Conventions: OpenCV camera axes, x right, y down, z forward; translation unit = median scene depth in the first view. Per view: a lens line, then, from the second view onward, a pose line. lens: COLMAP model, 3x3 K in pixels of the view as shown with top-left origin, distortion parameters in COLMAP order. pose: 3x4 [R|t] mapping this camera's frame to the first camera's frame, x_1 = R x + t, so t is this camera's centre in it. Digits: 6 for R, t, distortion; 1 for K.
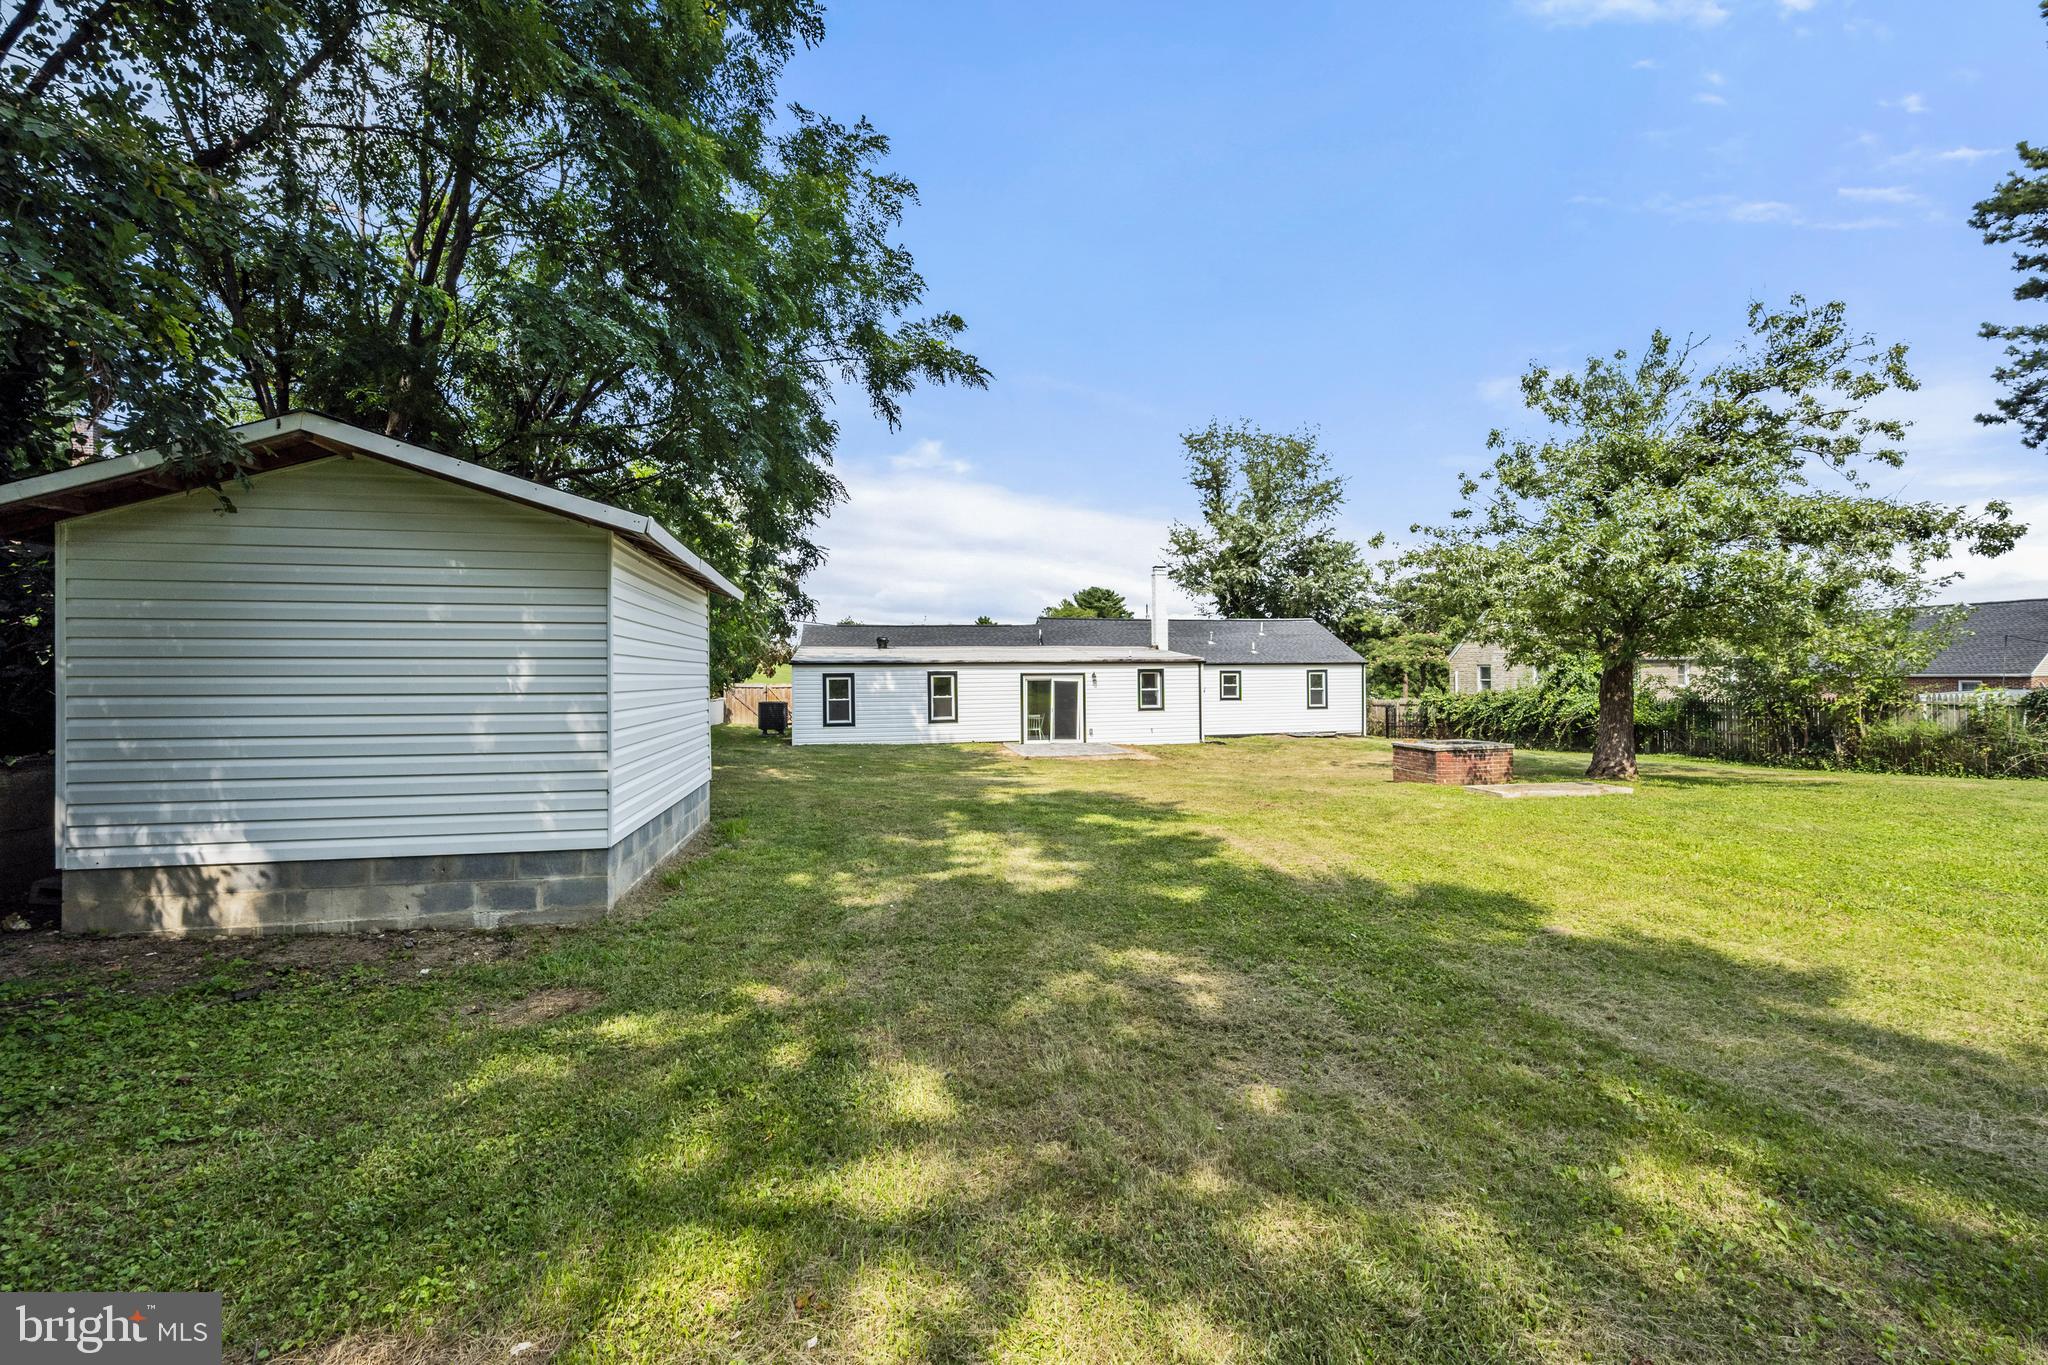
lens RADIAL K [[785.1, 0, 1024.0], [0, 785.1, 682.5], [0, 0, 1]] dist [0.000469, 0.000001]
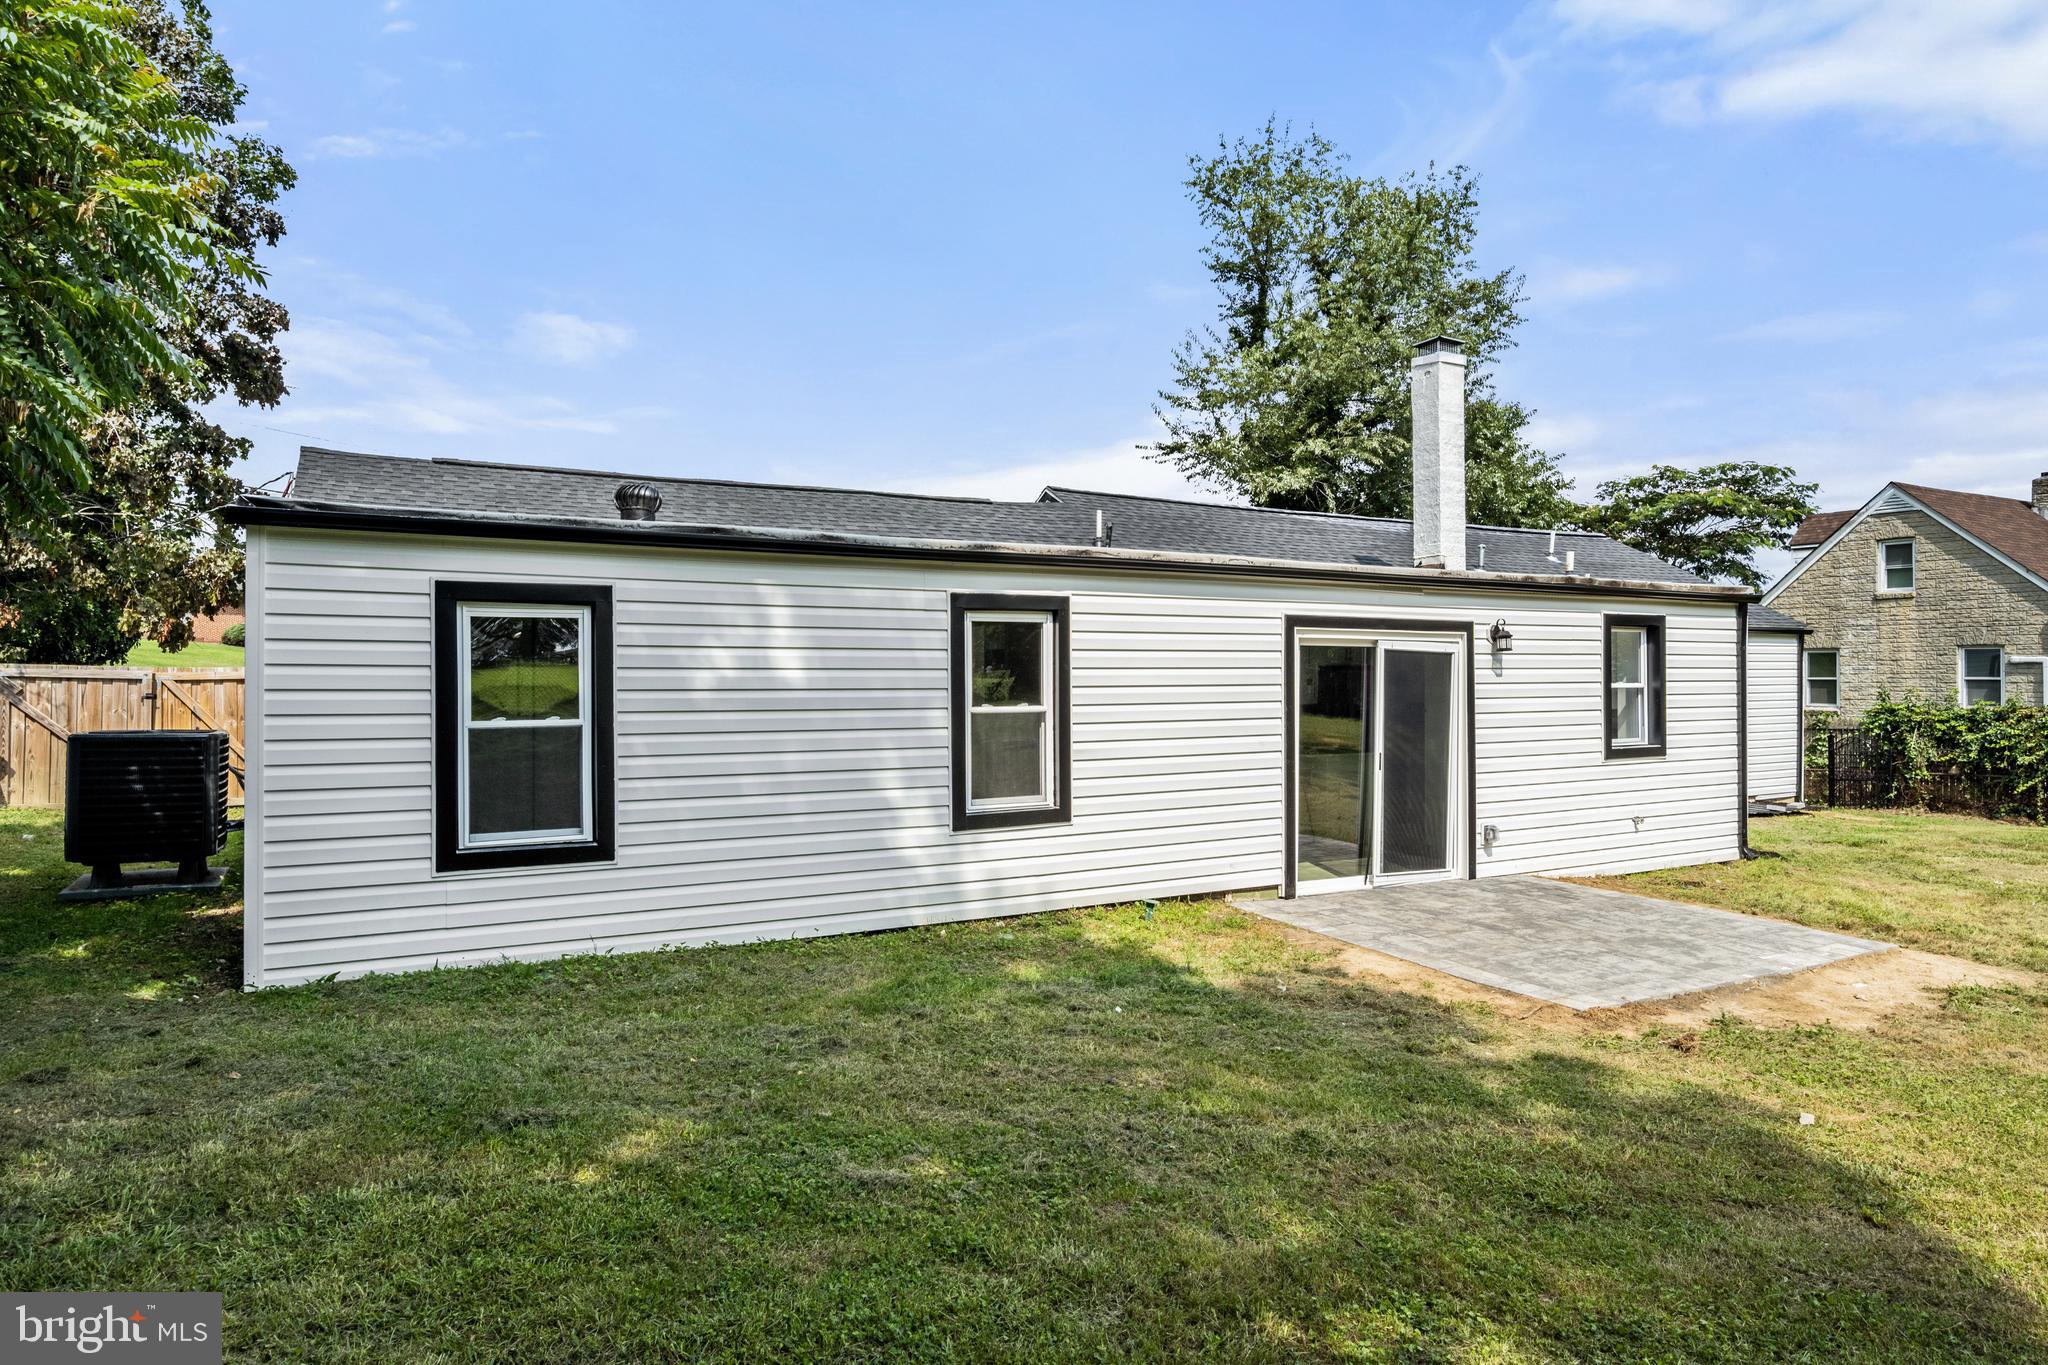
lens RADIAL K [[1199.0, 0, 1029.6], [0, 1199.0, 679.9], [0, 0, 1]] dist [-0.001443, 0.000166]
pose [[0.958782, 0.008355, 0.284021, -0.185871], [-0.005533, 0.999927, -0.010739, 0.012894], [-0.284090, 0.008725, 0.958758, 0.633878]]
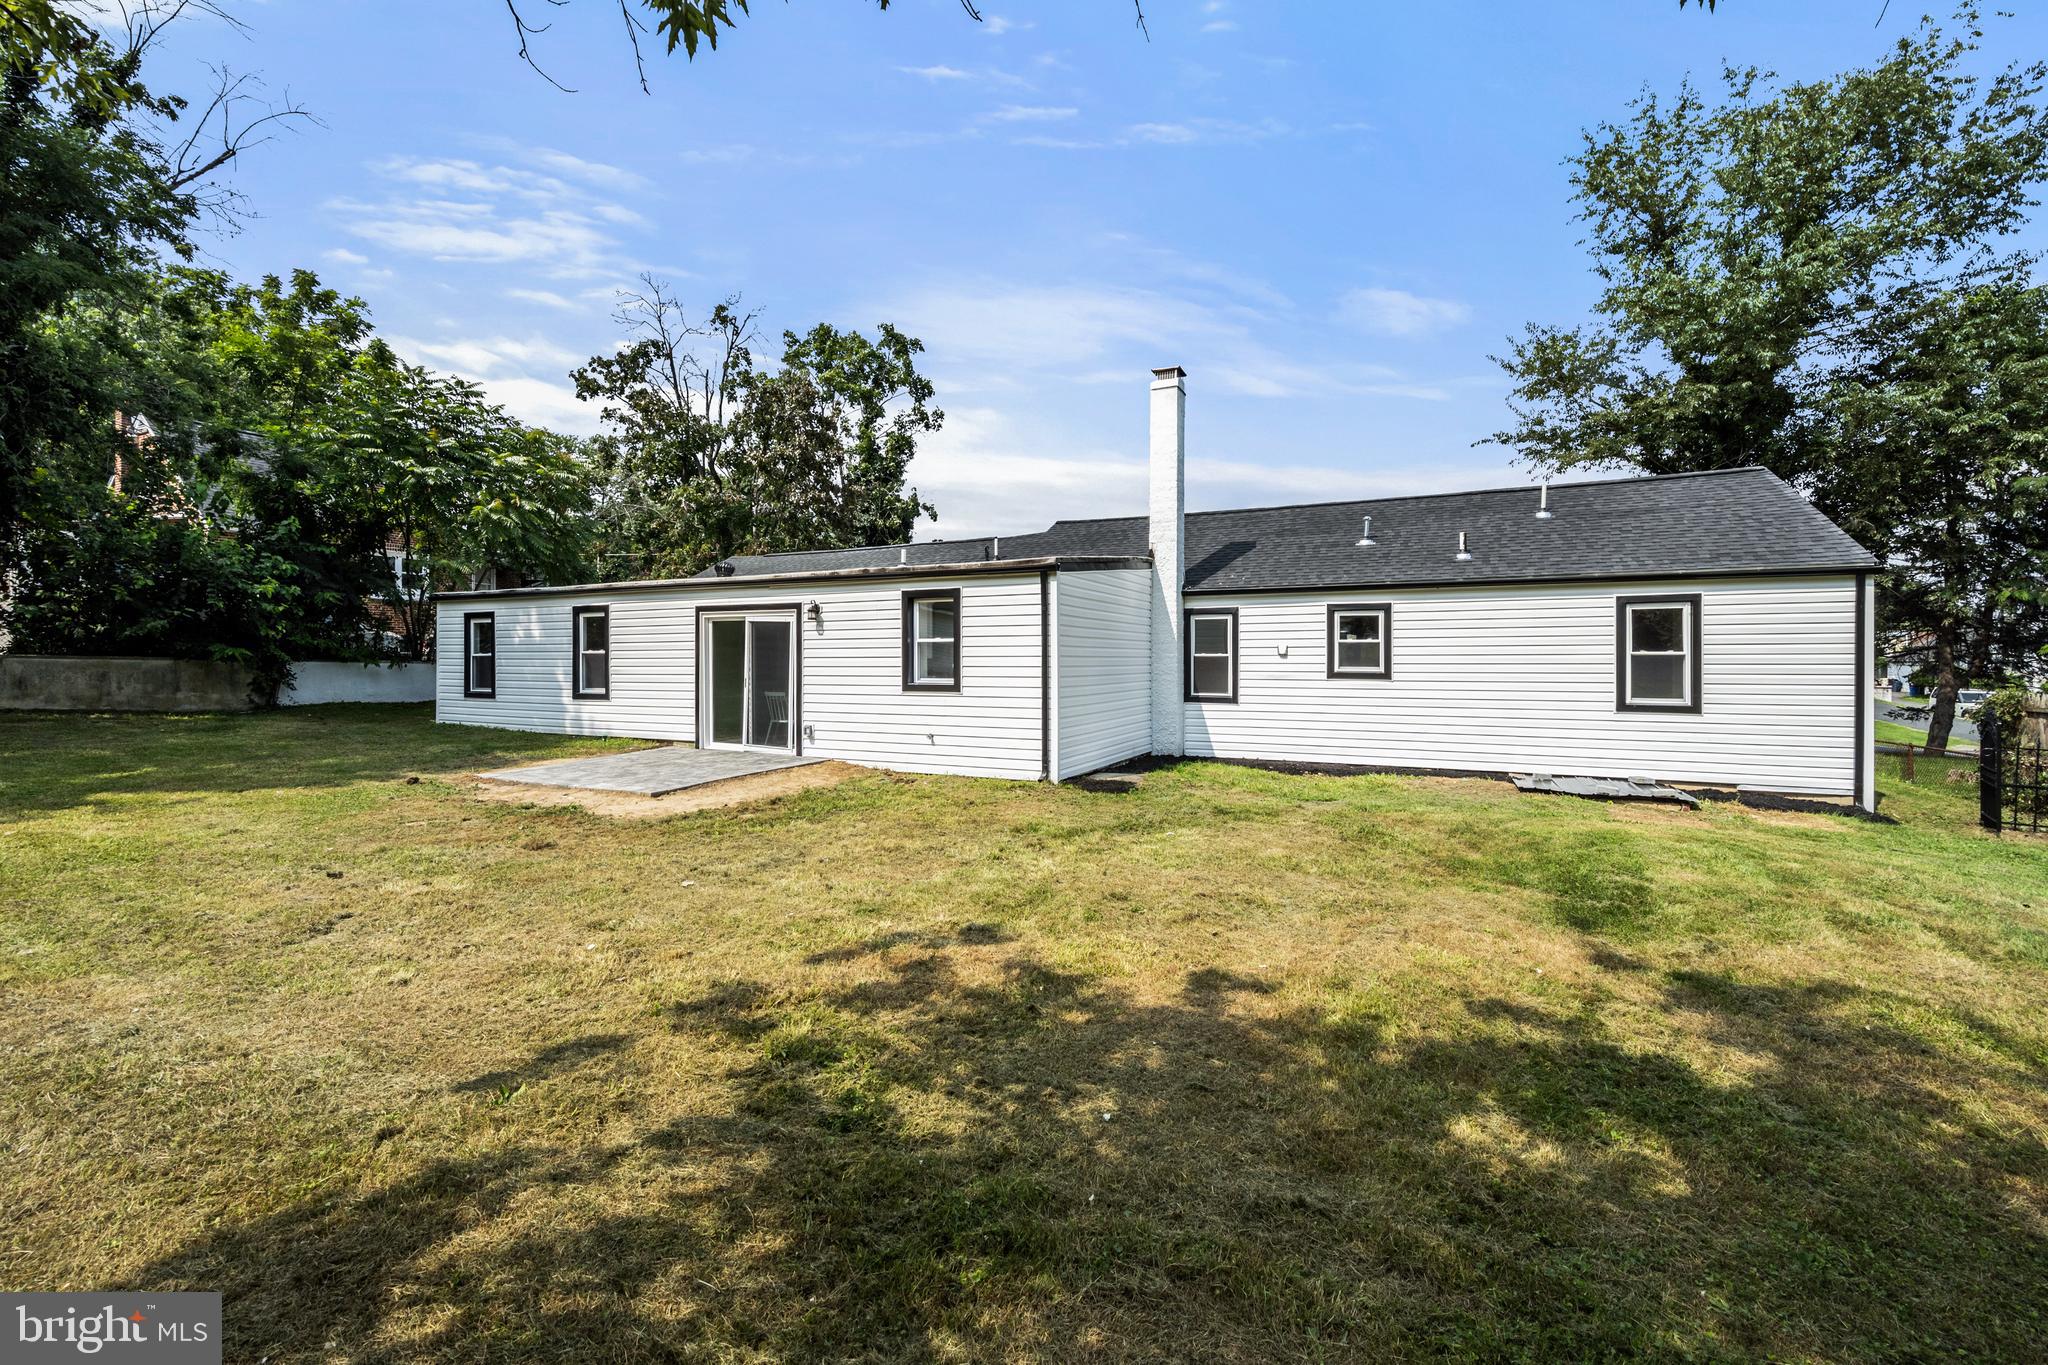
lens RADIAL K [[826.6, 0, 1020.4], [0, 826.6, 661.2], [0, 0, 1]] dist [-0.001349, -0.000002]
pose [[0.789460, 0.011786, -0.613688, 0.467530], [-0.014503, 0.999895, 0.000547, 0.019081], [0.613630, 0.008468, 0.789548, 0.687836]]
